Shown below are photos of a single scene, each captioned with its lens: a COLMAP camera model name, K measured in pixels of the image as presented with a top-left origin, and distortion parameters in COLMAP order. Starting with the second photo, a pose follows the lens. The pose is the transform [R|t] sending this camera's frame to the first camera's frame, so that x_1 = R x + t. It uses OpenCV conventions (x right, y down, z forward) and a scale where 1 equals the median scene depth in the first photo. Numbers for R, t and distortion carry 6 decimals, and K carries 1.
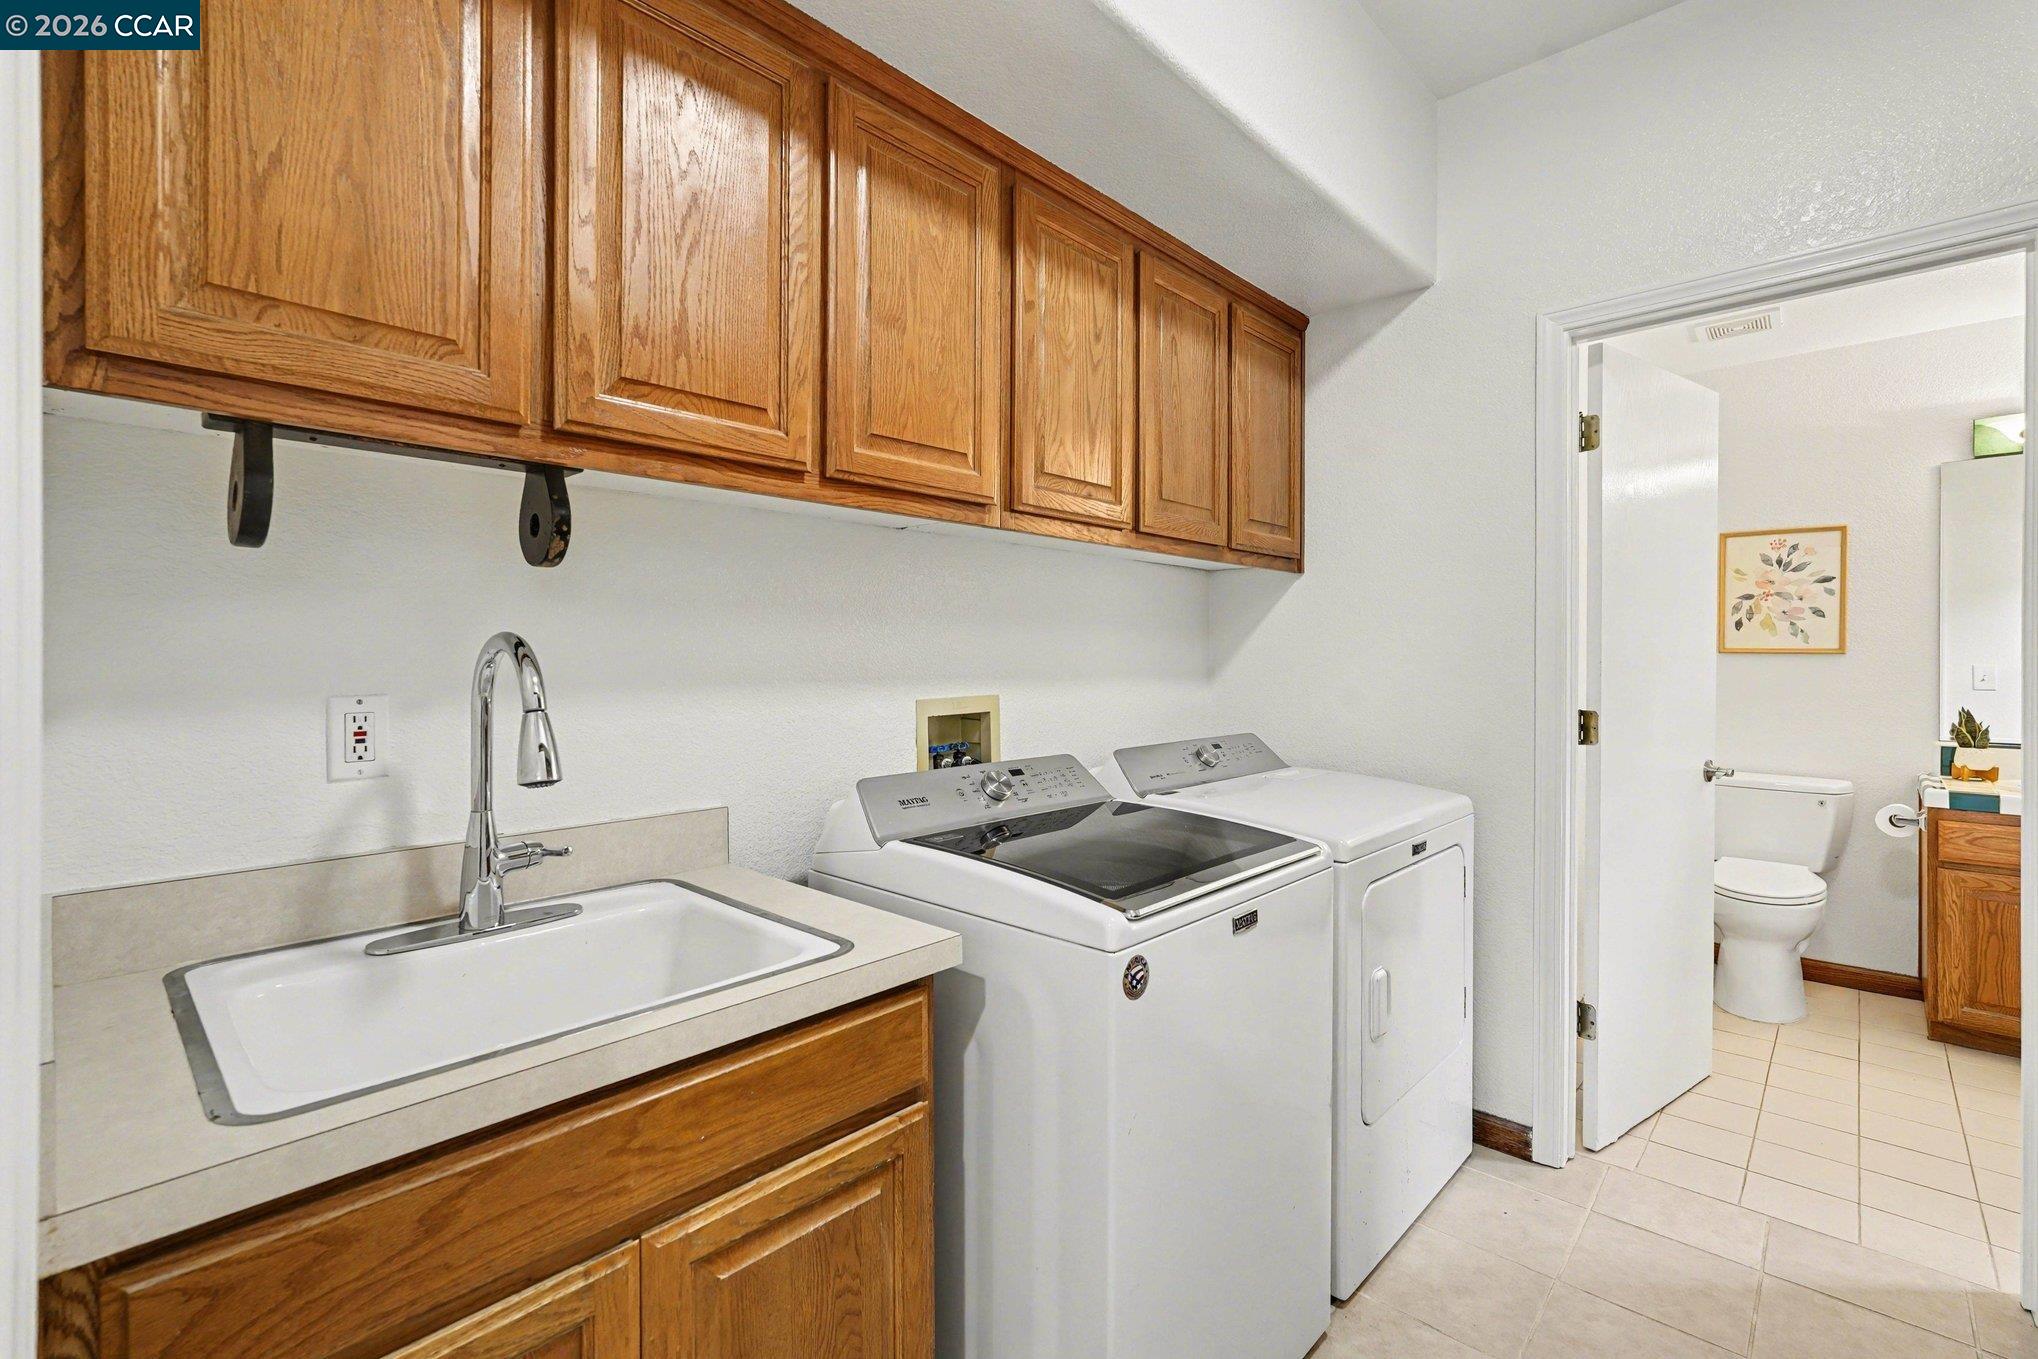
lens RADIAL K [[904.6, 0, 1017.0], [0, 904.6, 672.5], [0, 0, 1]] dist [0.000807, 0.000648]
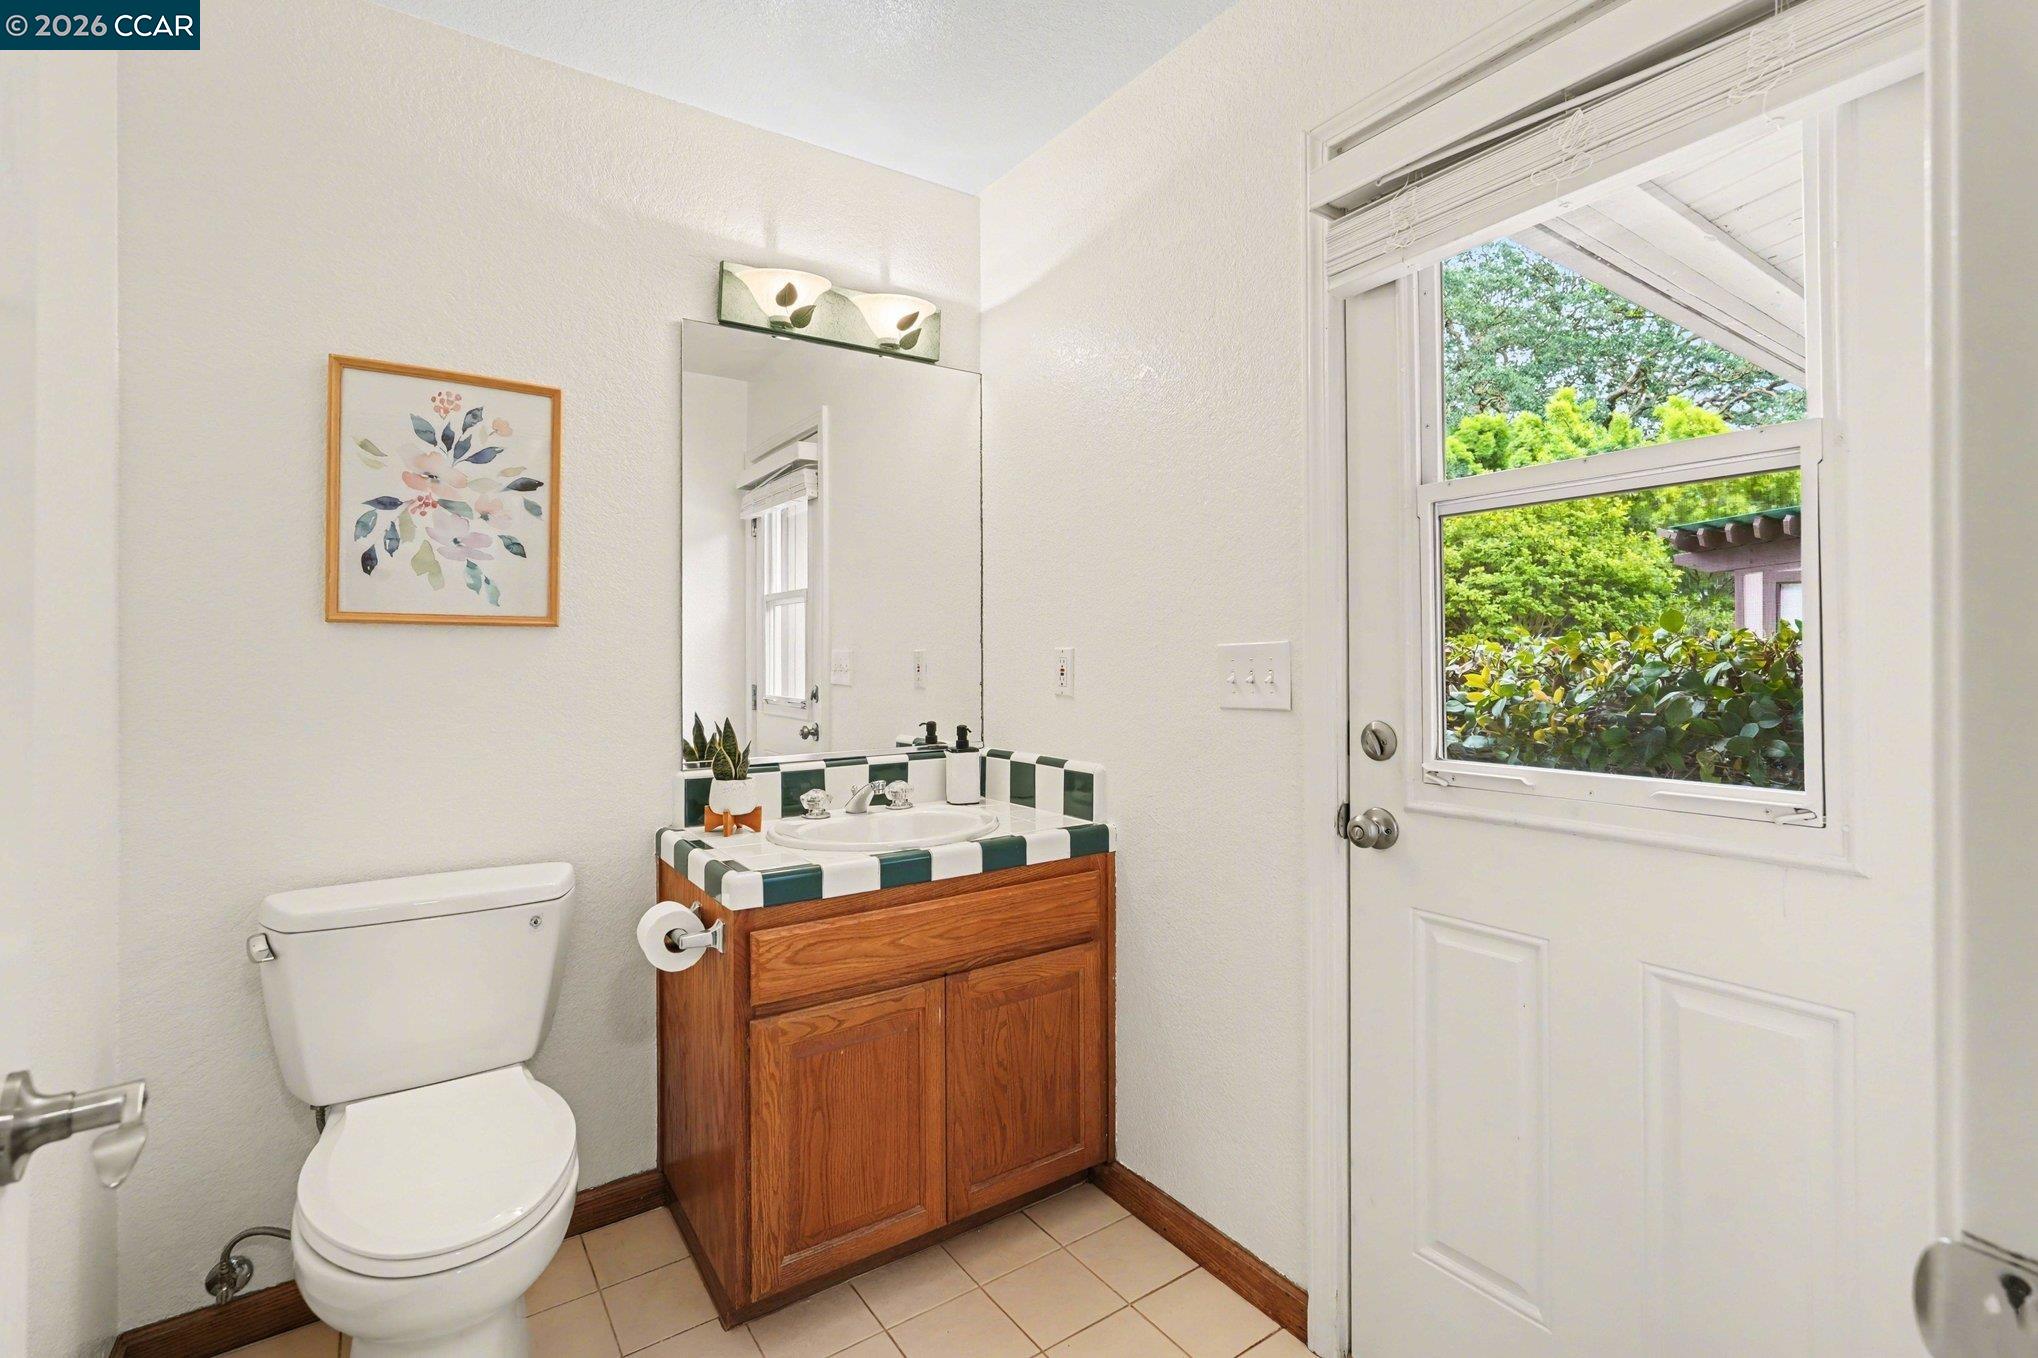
lens RADIAL K [[904.6, 0, 1000.3], [0, 904.6, 647.0], [0, 0, 1]] dist [0.000807, 0.000648]
pose [[0.218466, -0.000121, 0.975845, 0.429750], [0.010310, 0.999944, -0.002184, -0.004110], [-0.975790, 0.010538, 0.218455, 0.604614]]
